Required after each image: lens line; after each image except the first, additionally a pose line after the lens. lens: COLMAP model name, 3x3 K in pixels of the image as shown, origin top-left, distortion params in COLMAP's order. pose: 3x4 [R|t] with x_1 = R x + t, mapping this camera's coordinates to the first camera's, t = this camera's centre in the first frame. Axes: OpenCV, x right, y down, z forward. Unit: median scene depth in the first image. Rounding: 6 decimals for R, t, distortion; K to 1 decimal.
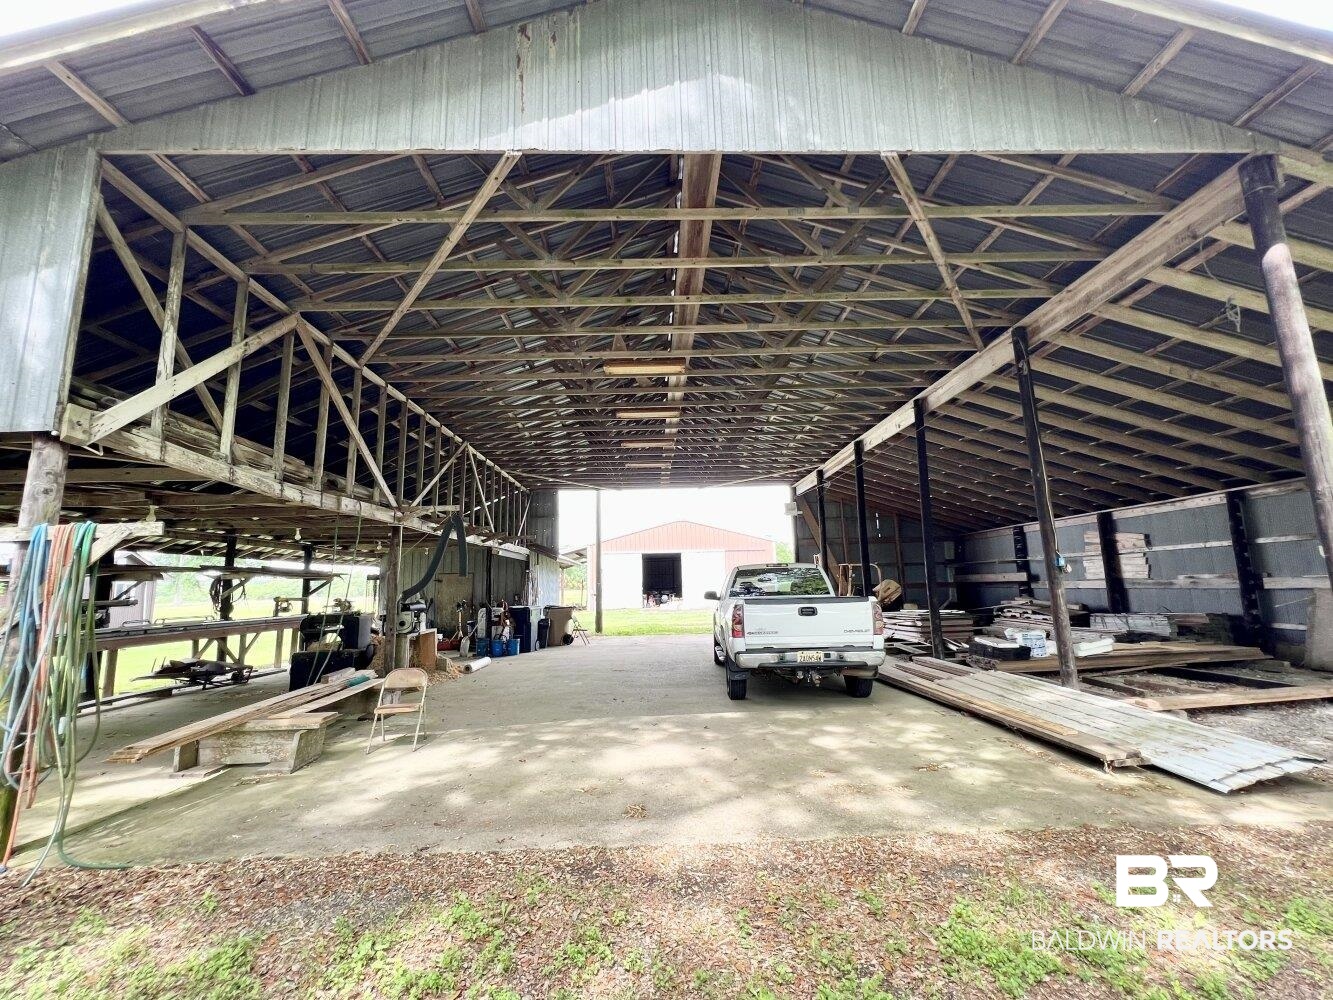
lens RADIAL K [[566.6, 0, 660.0], [0, 566.6, 497.8], [0, 0, 1]] dist [0.000764, 0.000253]
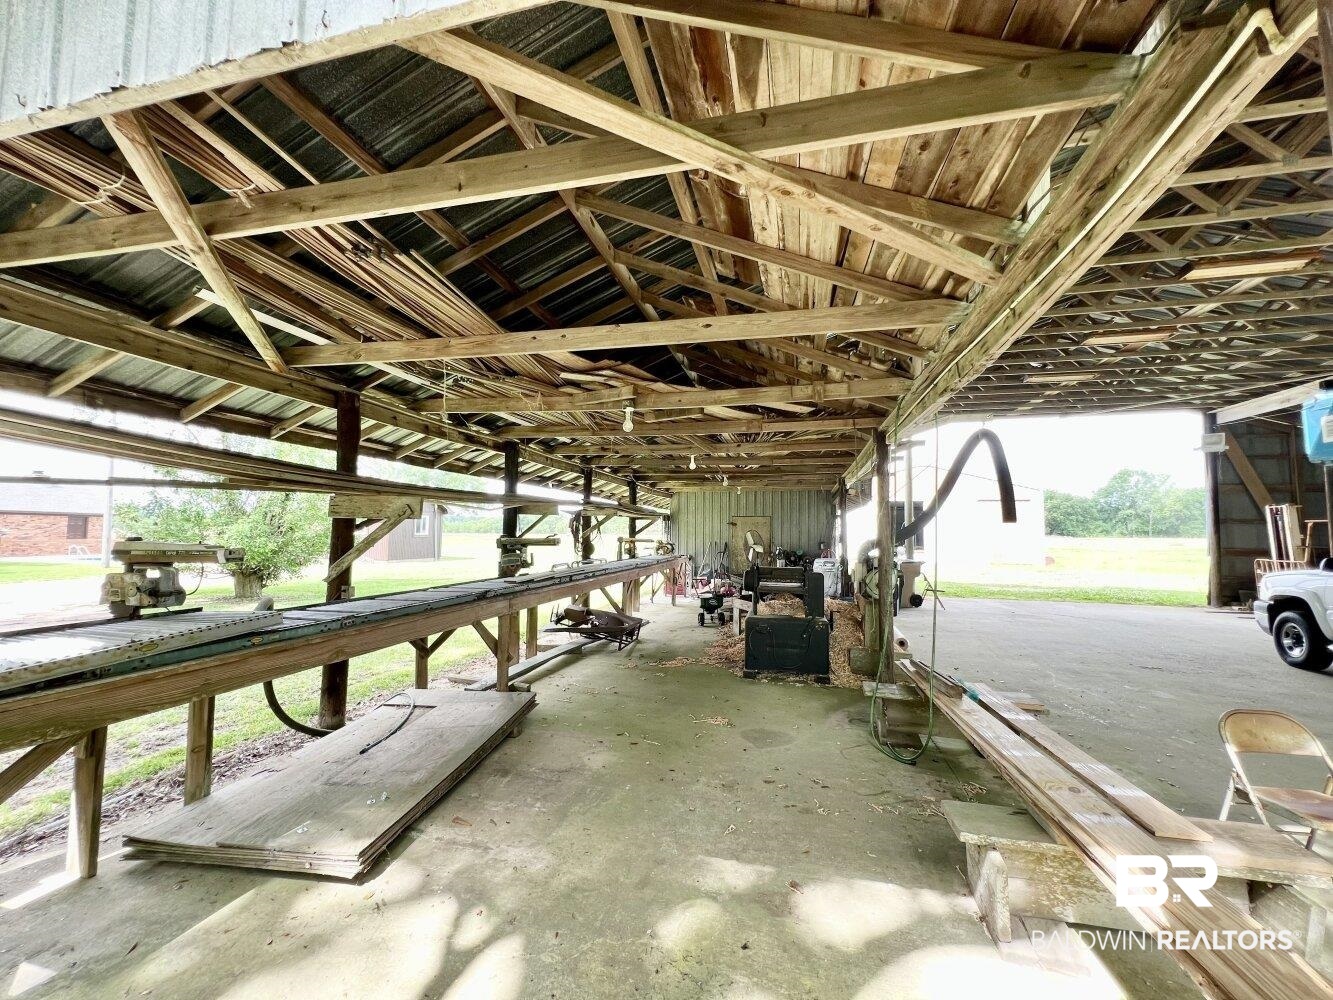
lens RADIAL K [[534.5, 0, 662.8], [0, 534.5, 498.3], [0, 0, 1]] dist [-0.001664, -0.000033]
pose [[0.962340, 0.021354, -0.271009, -0.461573], [0.003707, 0.995787, 0.091625, 0.042341], [0.271824, -0.089179, 0.958206, 0.250932]]
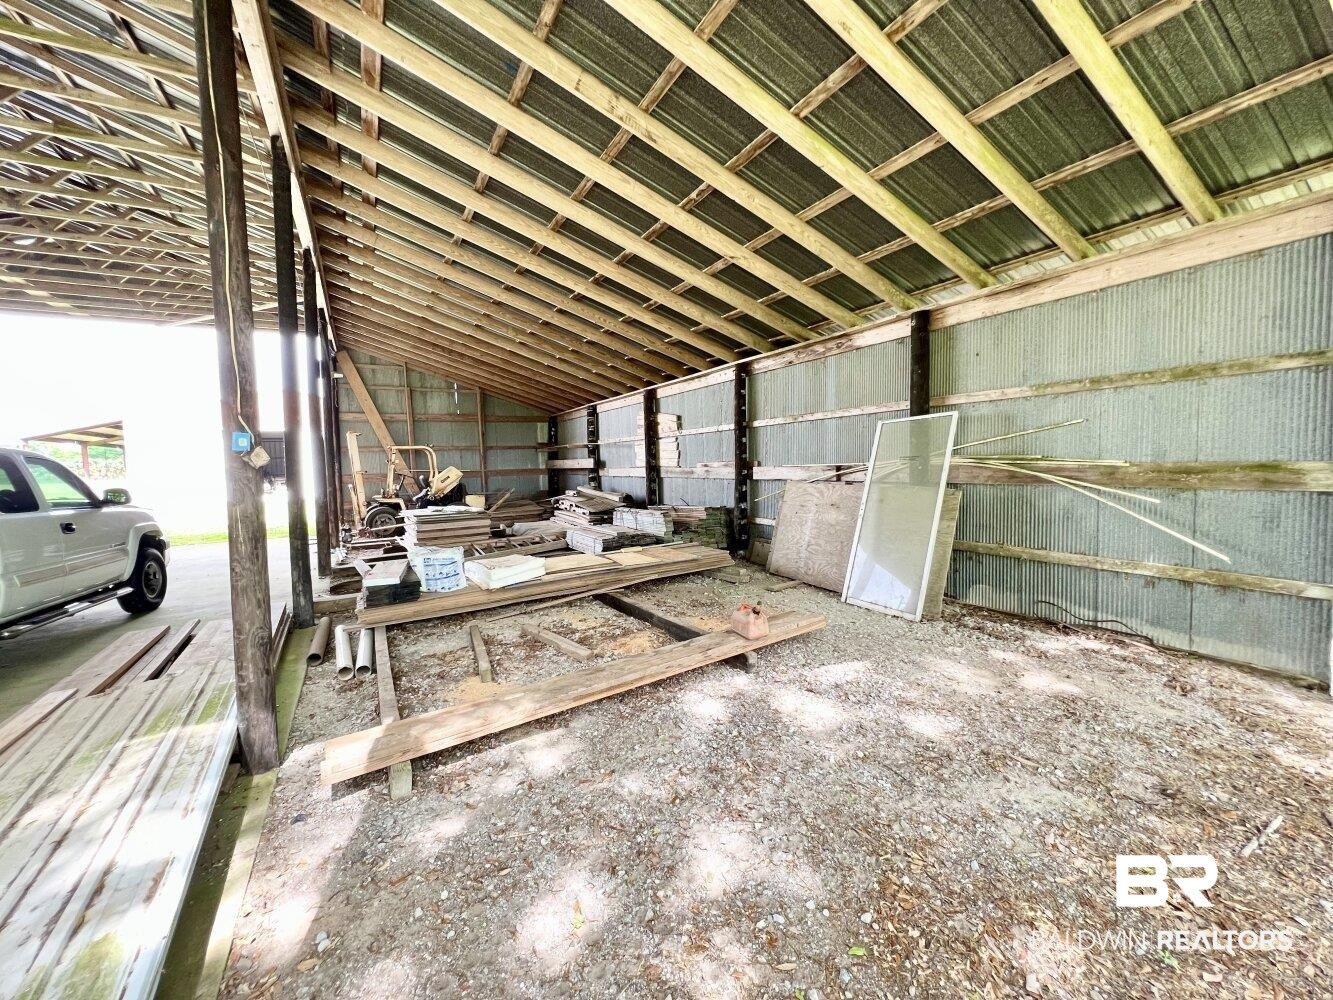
lens RADIAL K [[534.5, 0, 662.8], [0, 534.5, 498.3], [0, 0, 1]] dist [-0.001664, -0.000033]
pose [[0.883417, -0.033143, 0.467414, 0.524505], [-0.065567, 0.978939, 0.193336, 0.037211], [-0.463977, -0.201443, 0.862639, 0.330207]]
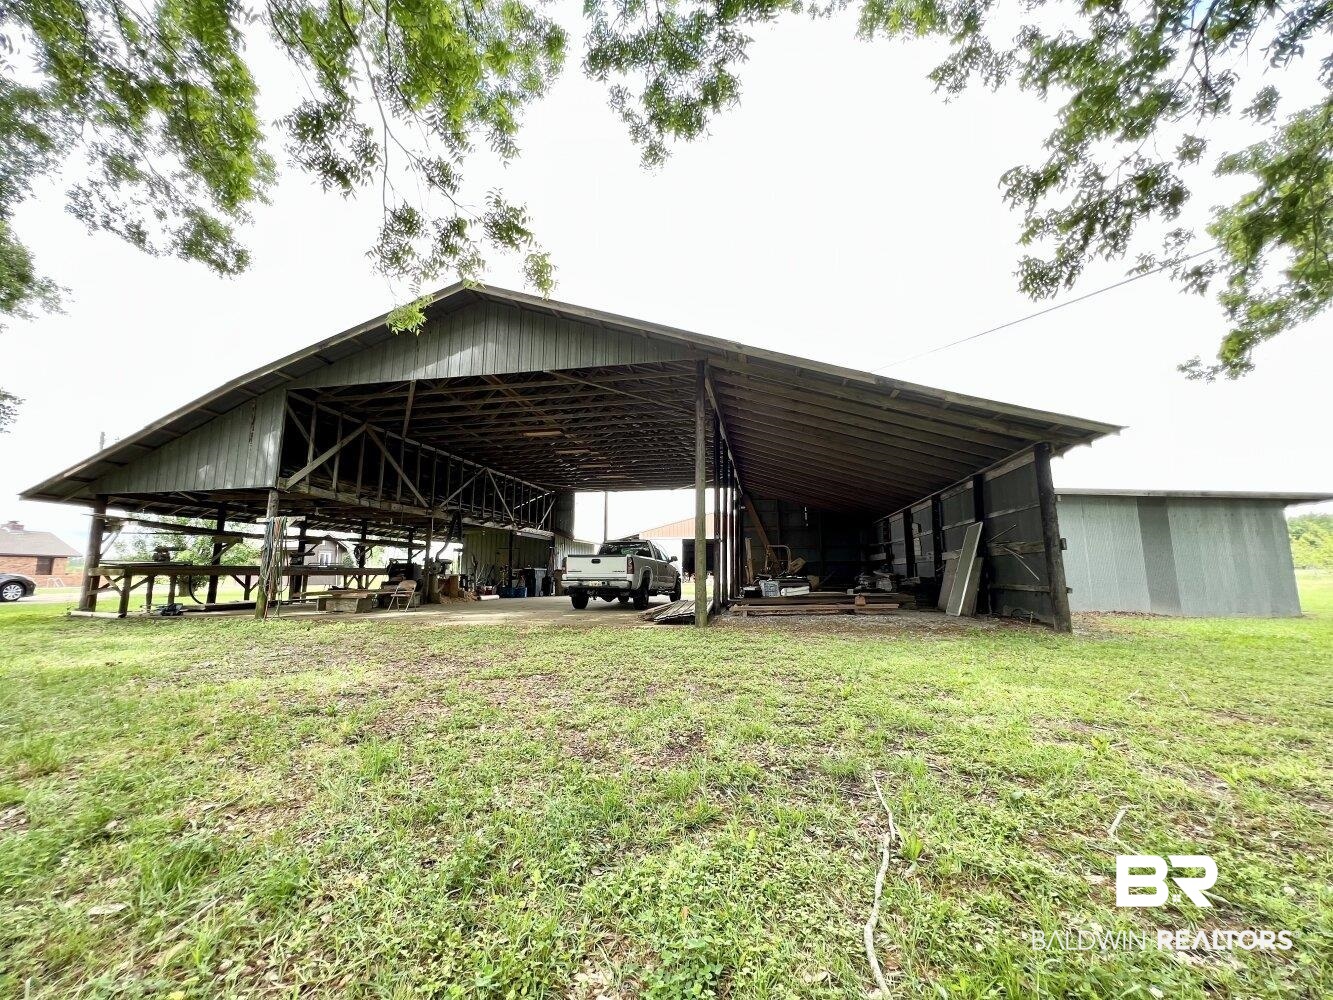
lens RADIAL K [[534.5, 0, 662.8], [0, 534.5, 498.3], [0, 0, 1]] dist [-0.001664, -0.000033]
pose [[0.977359, -0.004677, -0.211536, 0.596455], [0.007843, 0.999869, 0.014129, -0.028699], [0.211442, -0.015468, 0.977268, -0.517337]]
